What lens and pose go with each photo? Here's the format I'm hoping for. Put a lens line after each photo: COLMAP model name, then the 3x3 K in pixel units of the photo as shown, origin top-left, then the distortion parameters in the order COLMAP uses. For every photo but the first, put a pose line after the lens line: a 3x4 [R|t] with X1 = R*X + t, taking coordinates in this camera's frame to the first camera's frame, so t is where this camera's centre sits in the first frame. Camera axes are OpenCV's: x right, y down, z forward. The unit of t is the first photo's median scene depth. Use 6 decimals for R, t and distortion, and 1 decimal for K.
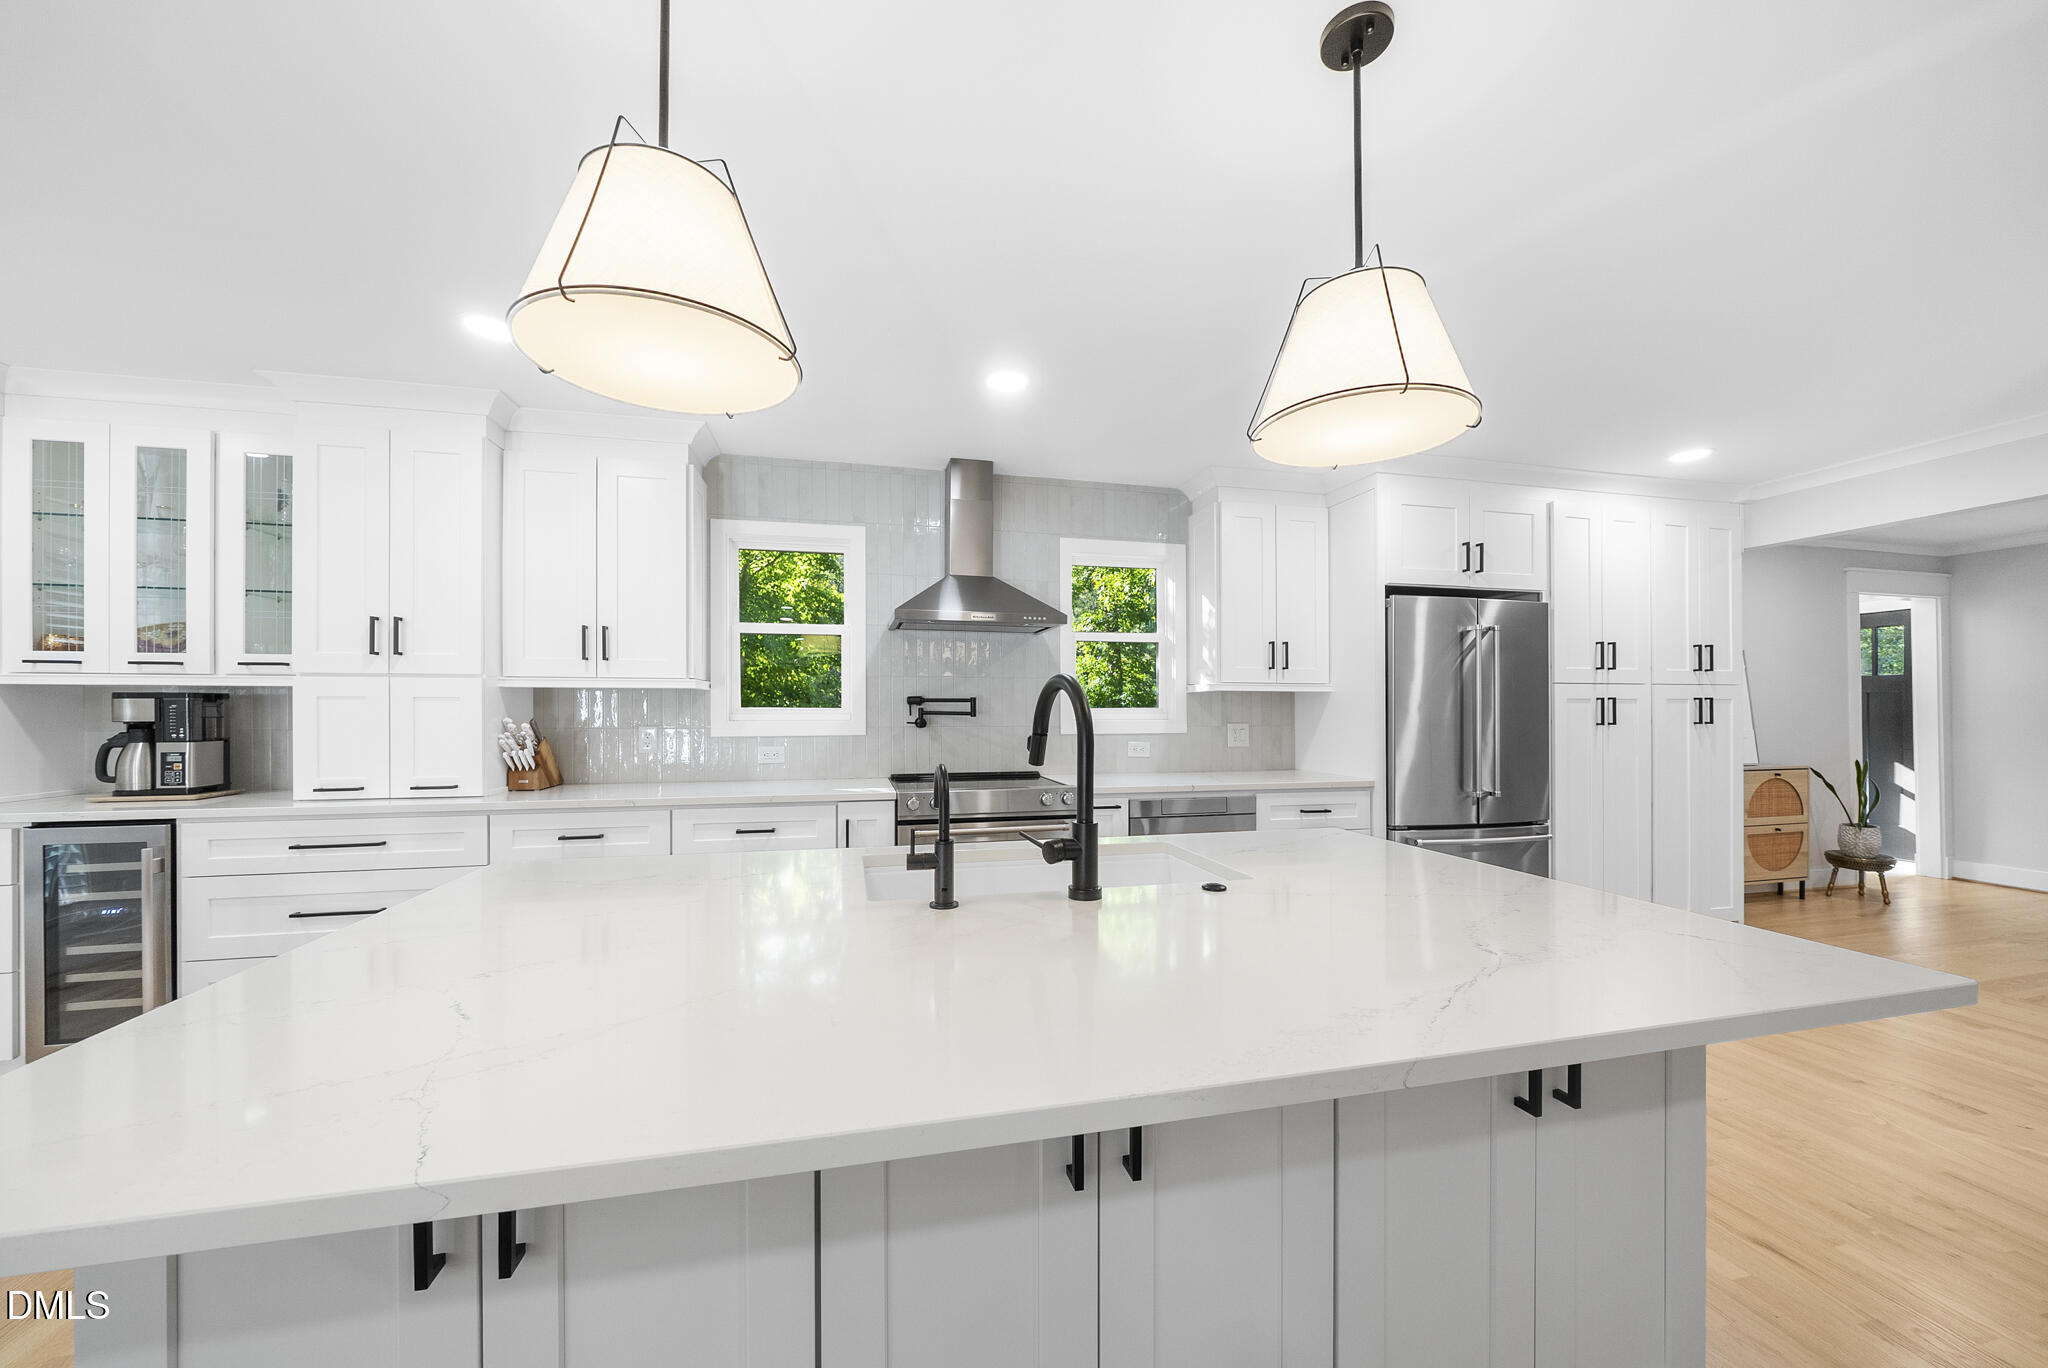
lens RADIAL K [[744.3, 0, 1019.1], [0, 744.3, 712.7], [0, 0, 1]] dist [-0.000978, -0.000188]
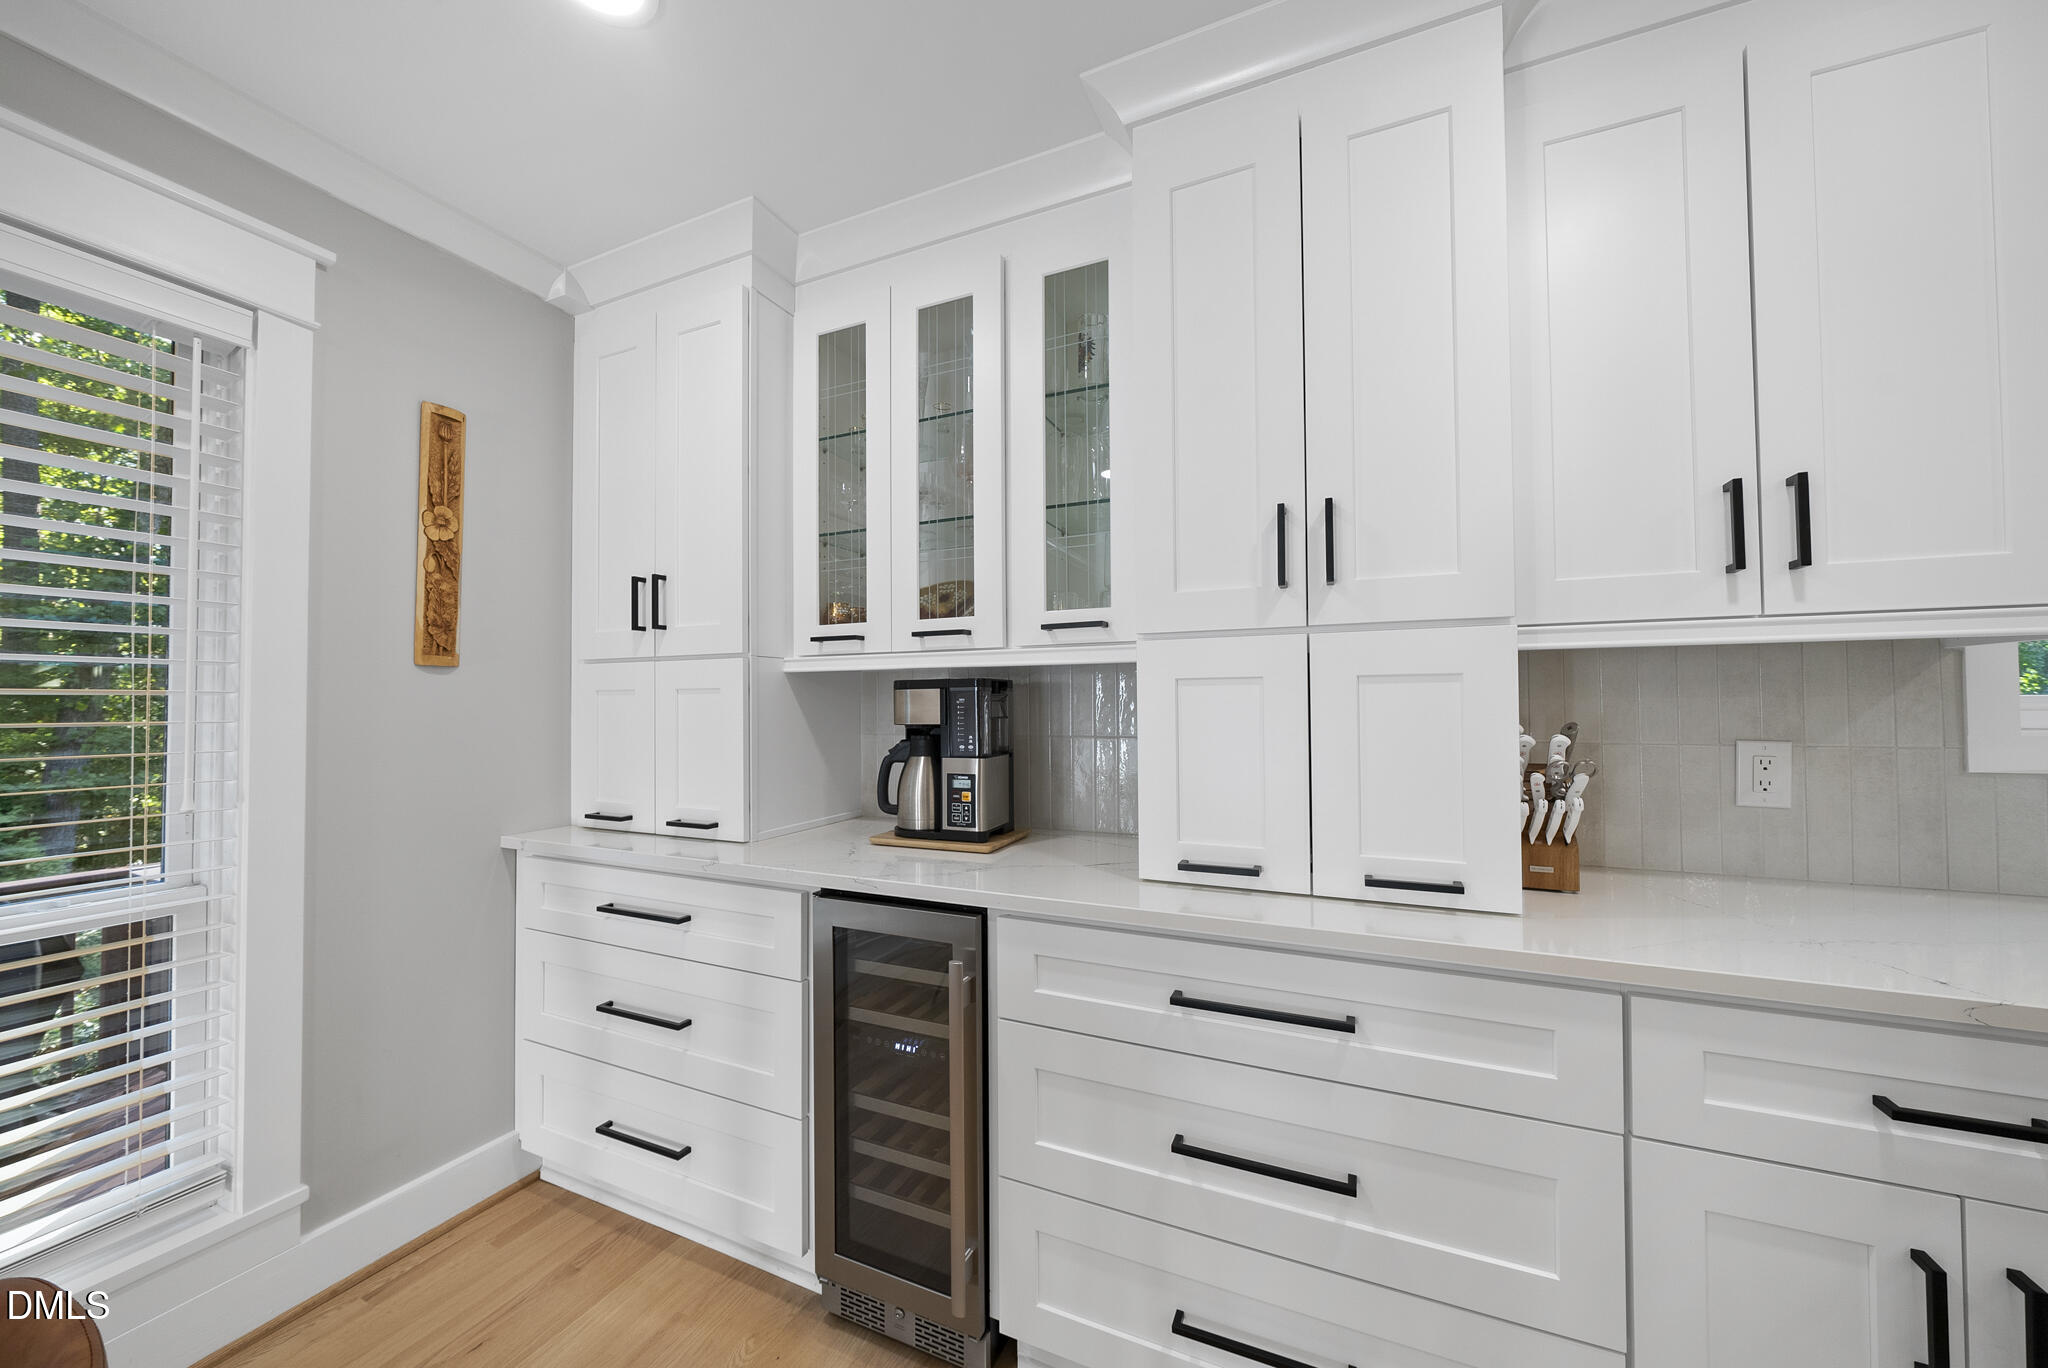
lens RADIAL K [[744.3, 0, 1019.1], [0, 744.3, 712.7], [0, 0, 1]] dist [-0.000978, -0.000188]
pose [[0.793252, 0.000612, -0.608894, -0.713316], [0.000559, 0.999998, 0.001734, 0.000405], [0.608894, -0.001716, 0.793250, 0.528495]]
